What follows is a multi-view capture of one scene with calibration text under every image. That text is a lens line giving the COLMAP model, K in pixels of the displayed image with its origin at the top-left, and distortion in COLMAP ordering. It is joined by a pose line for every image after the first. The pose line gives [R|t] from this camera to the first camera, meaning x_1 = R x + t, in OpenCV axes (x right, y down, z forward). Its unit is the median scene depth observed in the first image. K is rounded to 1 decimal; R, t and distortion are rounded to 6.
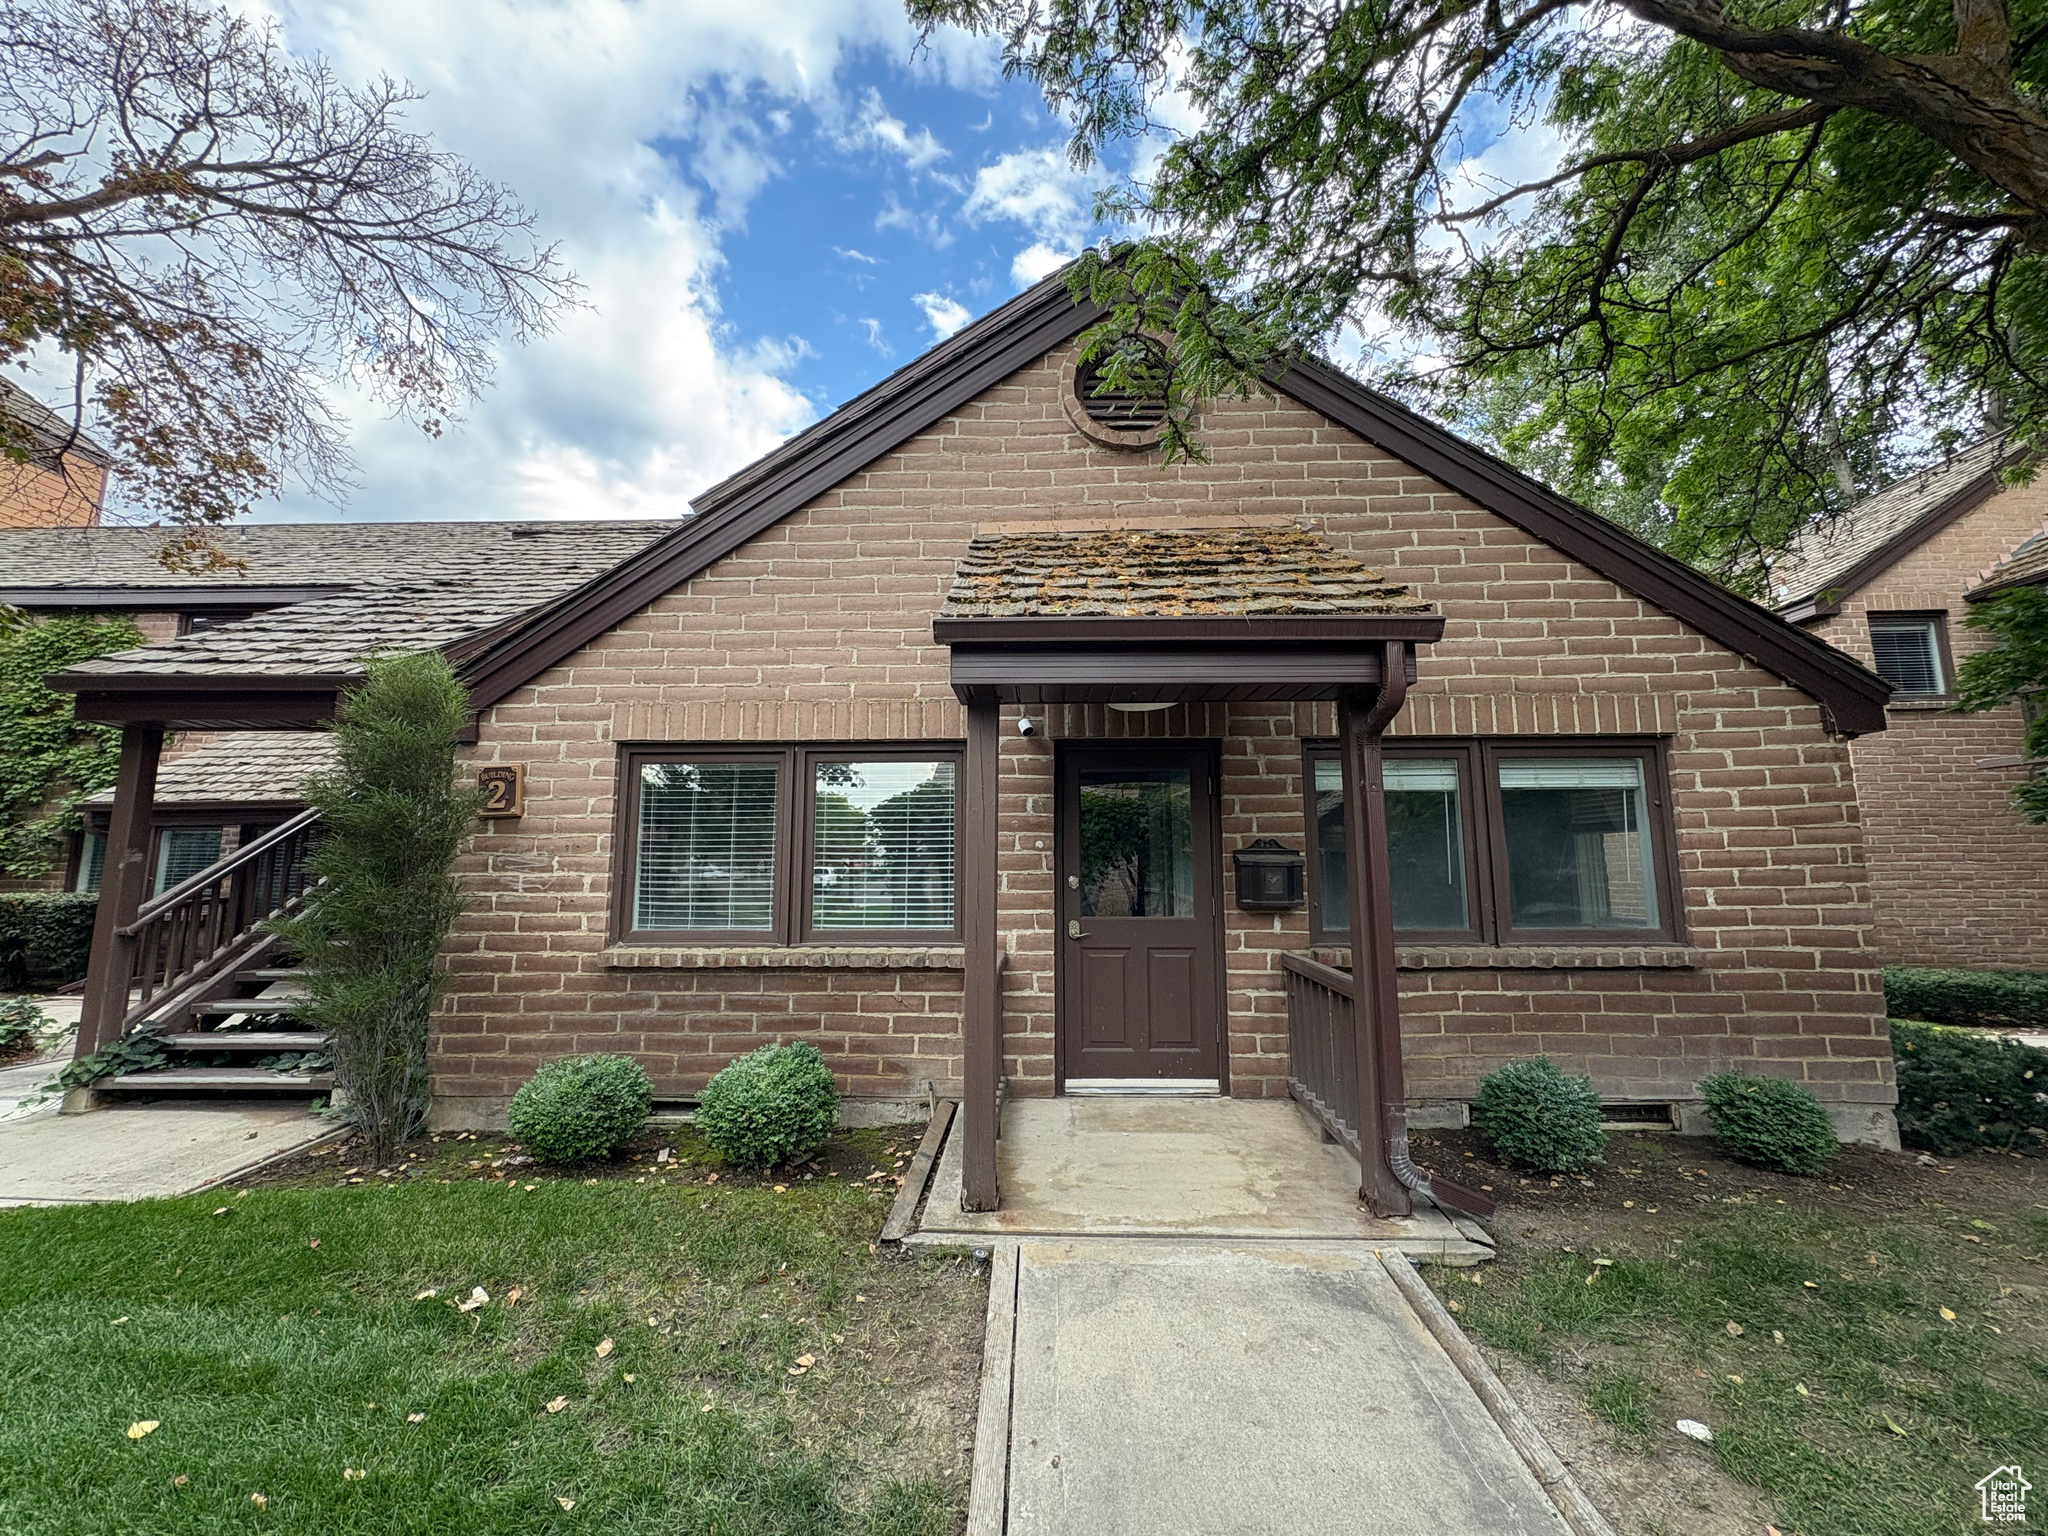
lens RADIAL K [[813.1, 0, 1025.6], [0, 813.1, 770.1], [0, 0, 1]] dist [-0.000921, 0.000719]
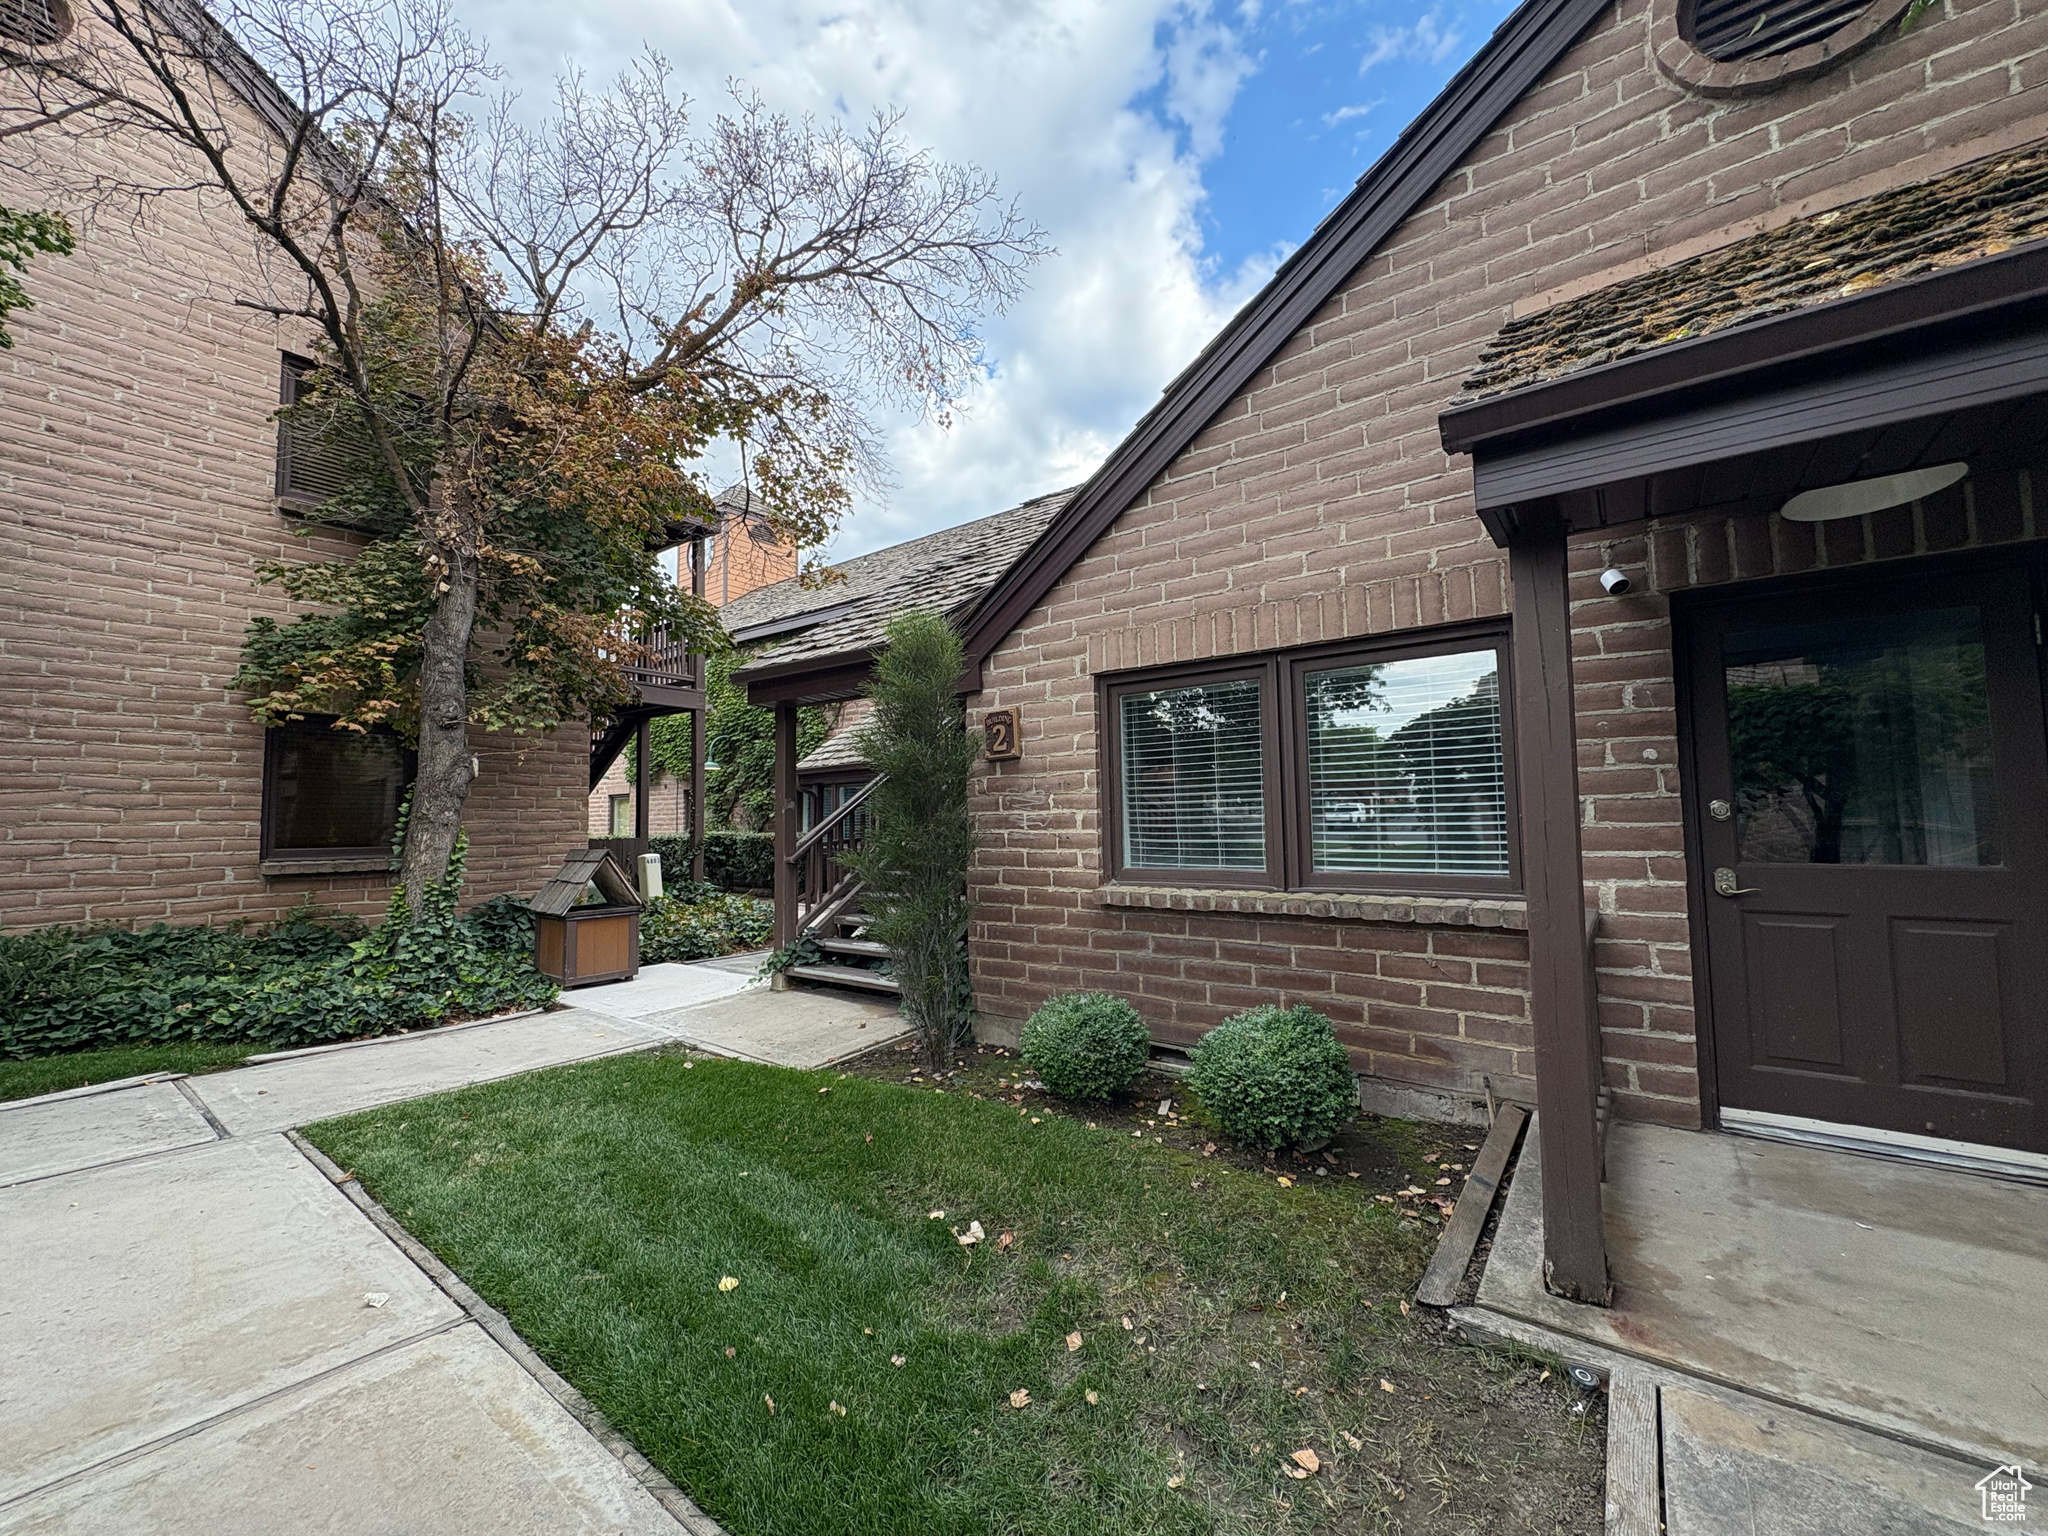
lens RADIAL K [[813.1, 0, 1025.6], [0, 813.1, 770.1], [0, 0, 1]] dist [-0.000921, 0.000719]
pose [[0.810281, -0.047940, -0.584077, -0.009458], [0.091928, 0.994708, 0.045886, 0.027475], [0.578787, -0.090873, 0.810400, 0.166477]]
